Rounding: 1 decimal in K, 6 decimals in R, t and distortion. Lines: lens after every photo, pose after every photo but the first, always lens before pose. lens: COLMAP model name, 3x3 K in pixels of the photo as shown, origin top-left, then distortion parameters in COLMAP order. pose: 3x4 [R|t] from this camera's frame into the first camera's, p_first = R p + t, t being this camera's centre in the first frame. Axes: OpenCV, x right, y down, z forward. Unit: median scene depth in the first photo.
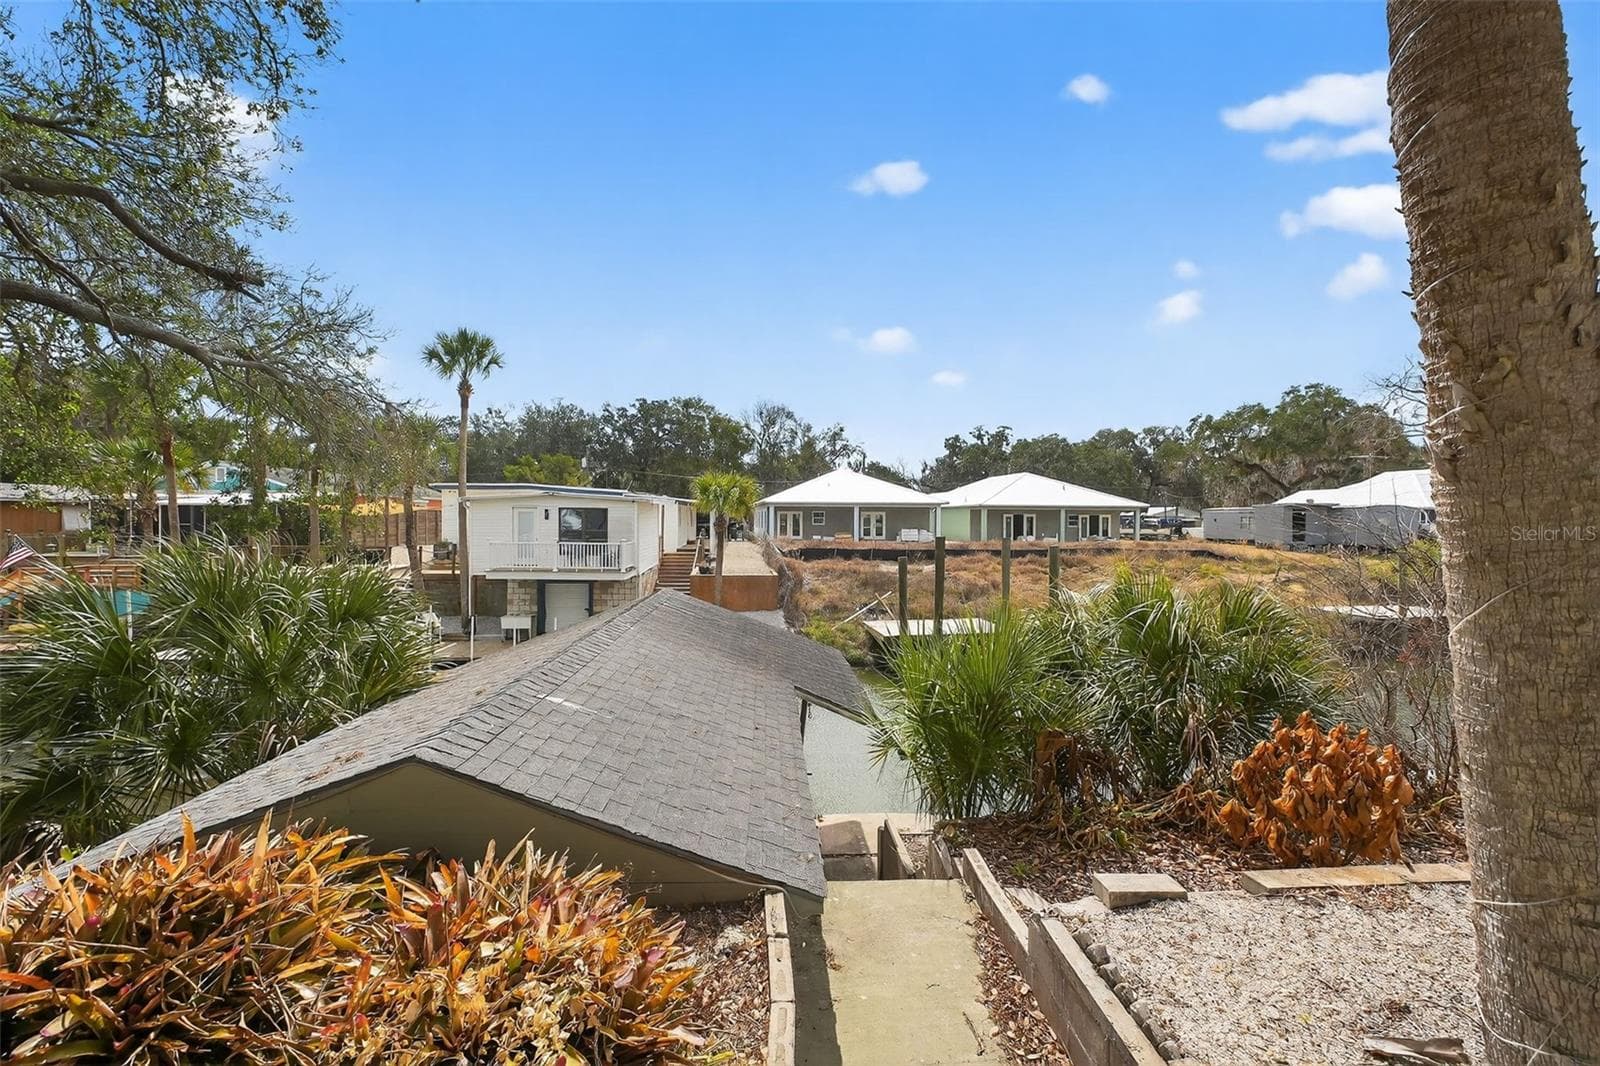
lens RADIAL K [[664.7, 0, 801.9], [0, 664.7, 517.9], [0, 0, 1]] dist [-0.017620, 0.005952]
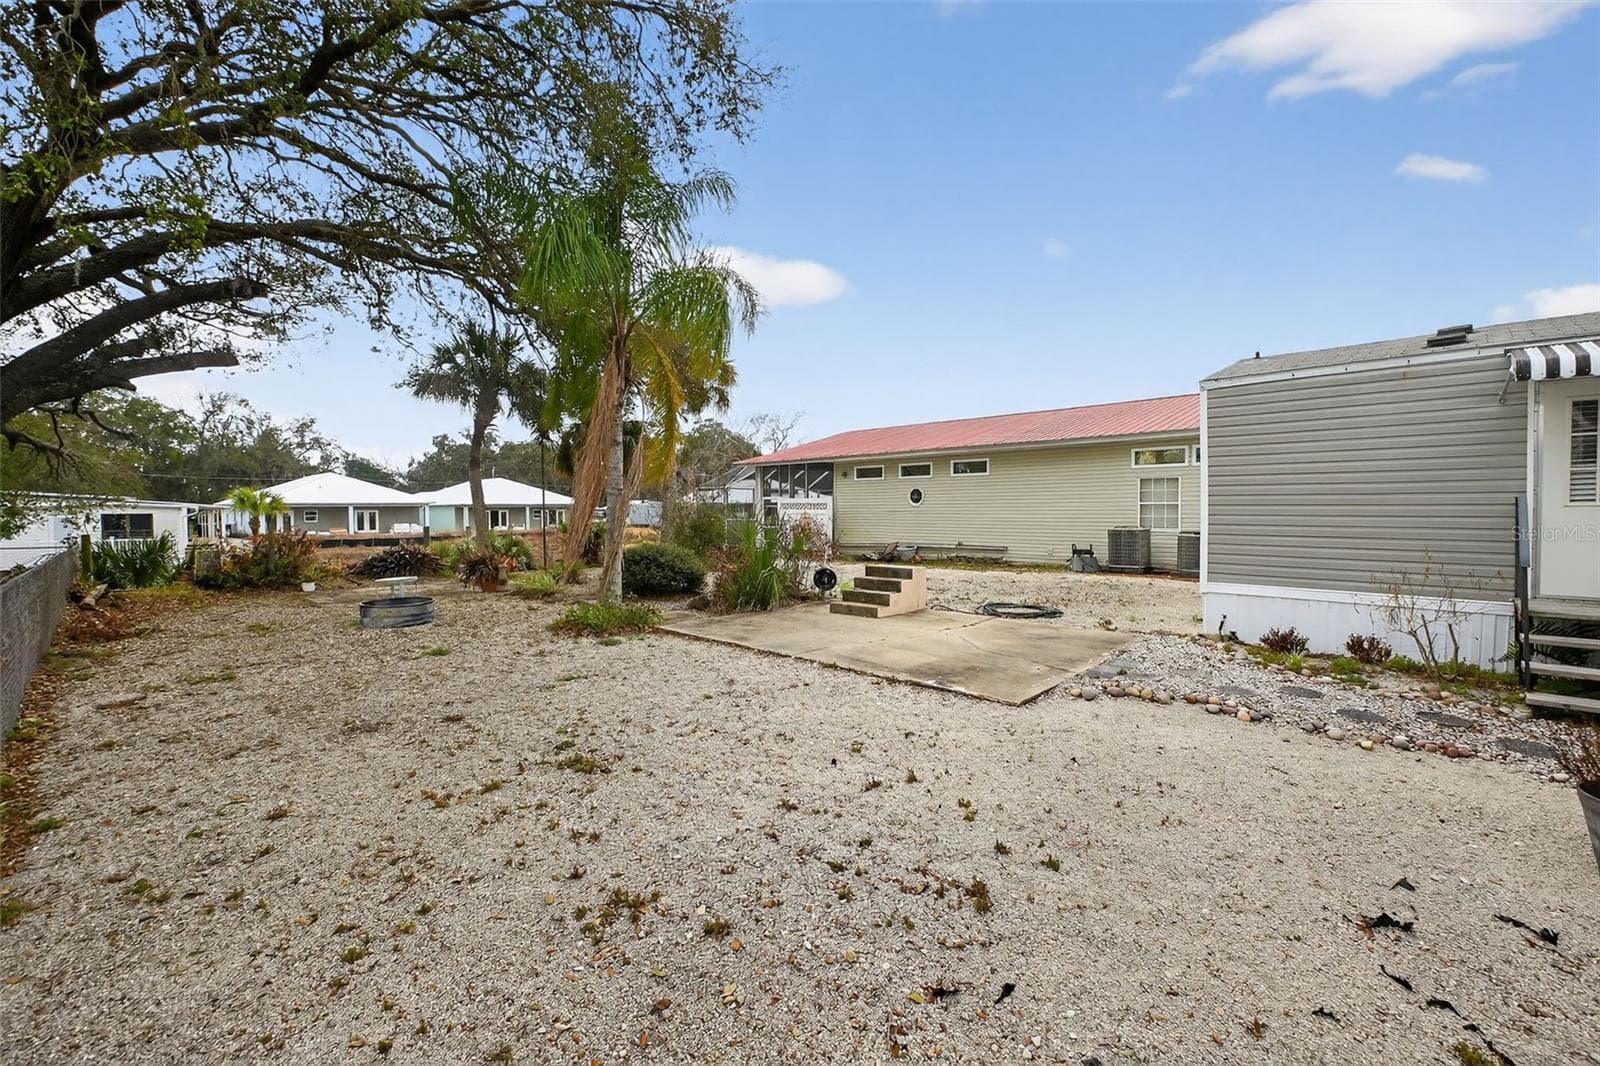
lens RADIAL K [[664.7, 0, 801.9], [0, 664.7, 517.9], [0, 0, 1]] dist [-0.017620, 0.005952]
pose [[0.754209, -0.023311, 0.656221, -0.078385], [0.013990, 0.999713, 0.019435, -0.006661], [-0.656486, -0.005478, 0.754318, -0.402168]]
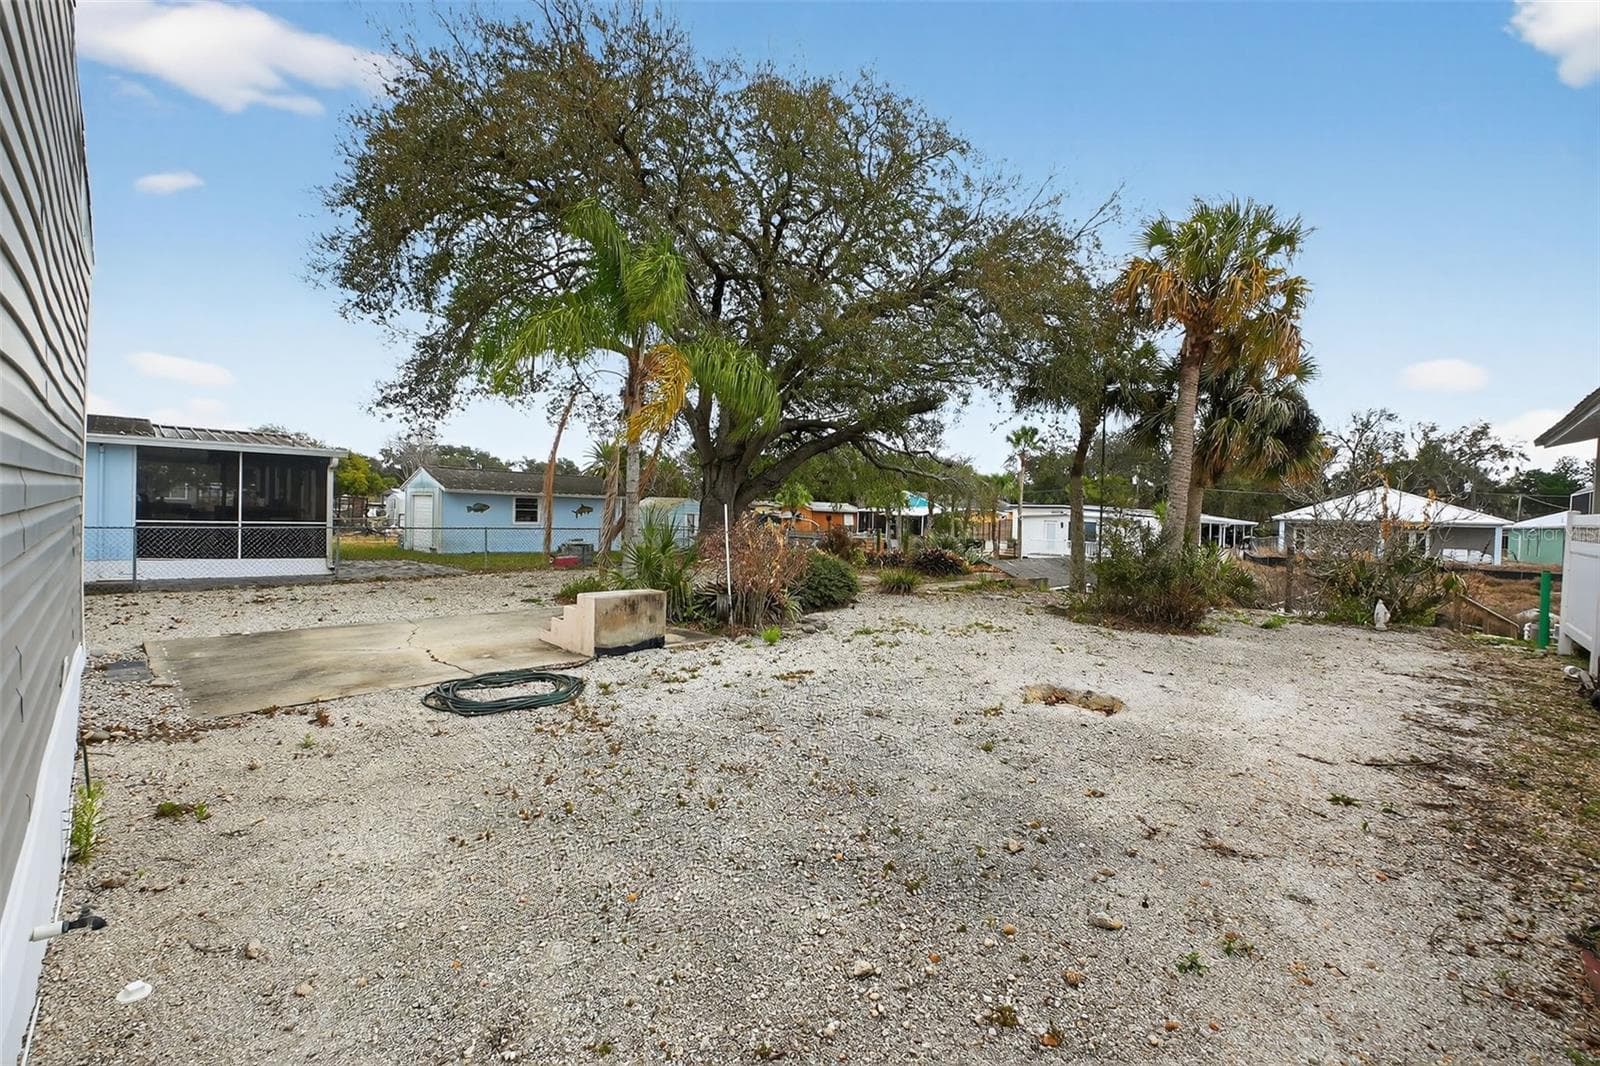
lens RADIAL K [[664.7, 0, 801.9], [0, 664.7, 517.9], [0, 0, 1]] dist [-0.017620, 0.005952]
pose [[0.673885, 0.022746, -0.738486, 0.213734], [-0.029021, 0.999570, 0.004305, -0.005957], [0.738266, 0.018531, 0.674255, -0.336417]]
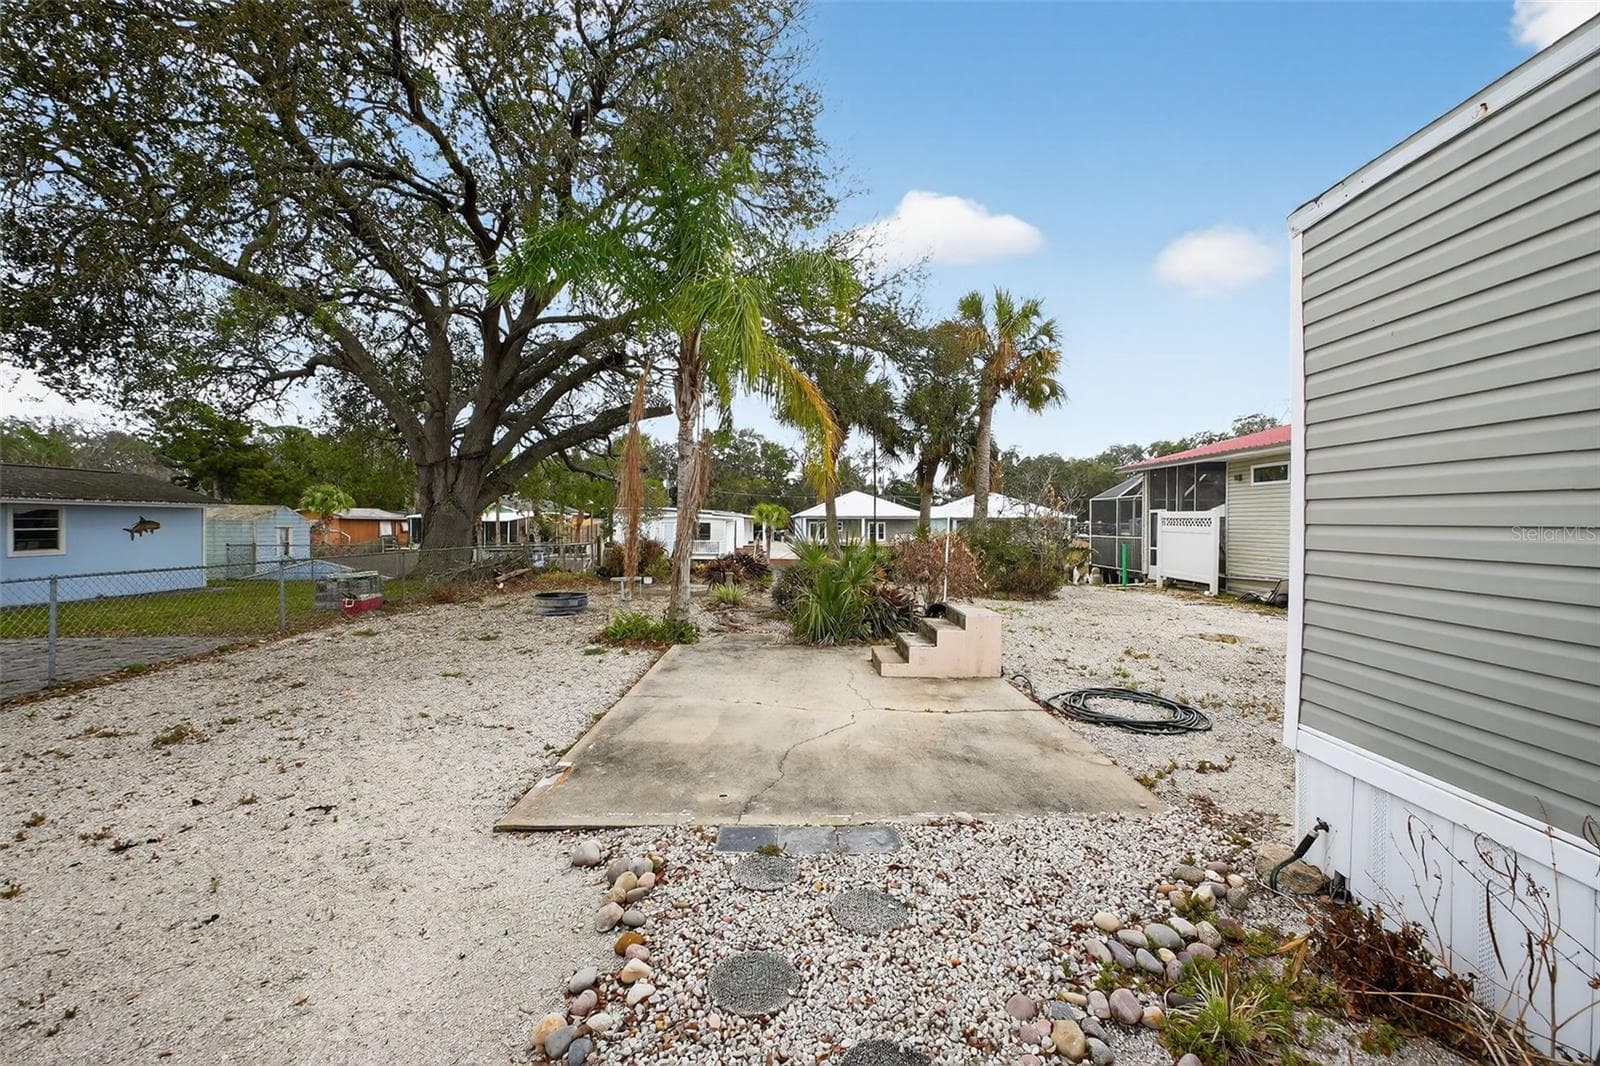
lens RADIAL K [[664.7, 0, 801.9], [0, 664.7, 517.9], [0, 0, 1]] dist [-0.017620, 0.005952]
pose [[0.997229, -0.003363, -0.074317, 0.052357], [0.002743, 0.999961, -0.008437, -0.005593], [0.074342, 0.008209, 0.997199, -0.411004]]
